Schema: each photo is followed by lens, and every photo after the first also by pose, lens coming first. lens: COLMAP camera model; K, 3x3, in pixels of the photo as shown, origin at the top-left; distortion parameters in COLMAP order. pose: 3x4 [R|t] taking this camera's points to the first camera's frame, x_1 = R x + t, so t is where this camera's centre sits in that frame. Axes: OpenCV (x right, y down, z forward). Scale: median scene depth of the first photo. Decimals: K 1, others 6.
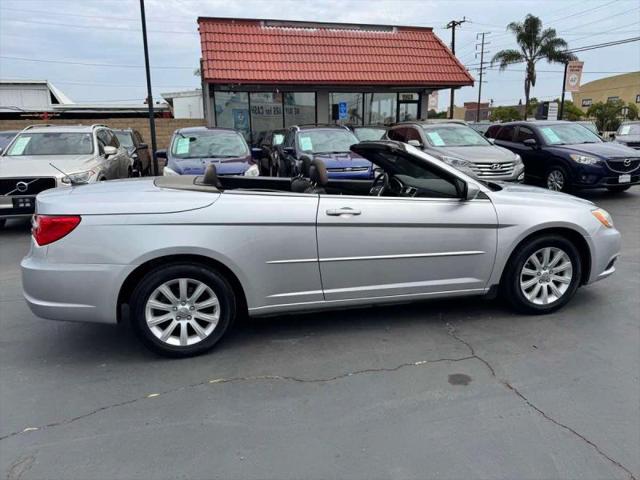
lens RADIAL K [[455.3, 0, 320.5], [0, 455.3, 240.7], [0, 0, 1]] dist [0.033145, -0.034026]
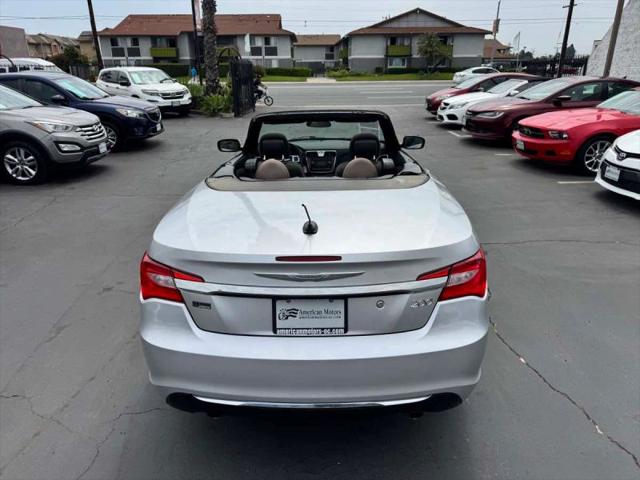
lens RADIAL K [[455.3, 0, 316.4], [0, 455.3, 245.7], [0, 0, 1]] dist [0.033145, -0.034026]
pose [[0.237200, -0.341988, 0.909275, -0.229759], [0.227418, 0.929526, 0.290279, -0.058170], [-0.944467, 0.137932, 0.298258, 0.181463]]
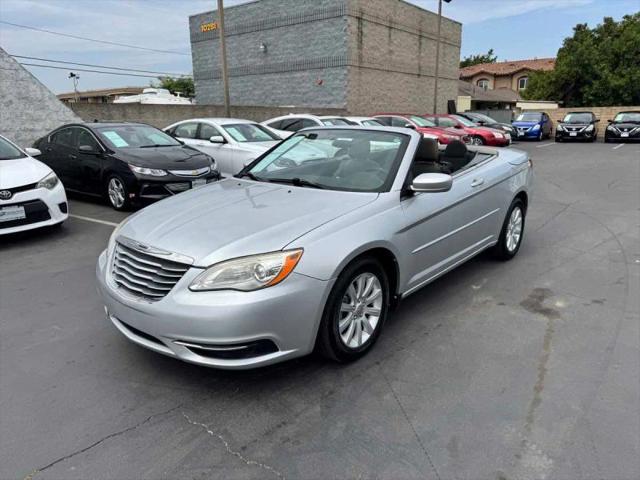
lens RADIAL K [[455.3, 0, 314.9], [0, 455.3, 238.3], [0, 0, 1]] dist [0.033145, -0.034026]
pose [[-0.793617, 0.182327, -0.580456, 0.196570], [-0.111472, 0.894318, 0.433323, -0.102836], [0.598119, 0.408597, -0.689422, 0.422699]]
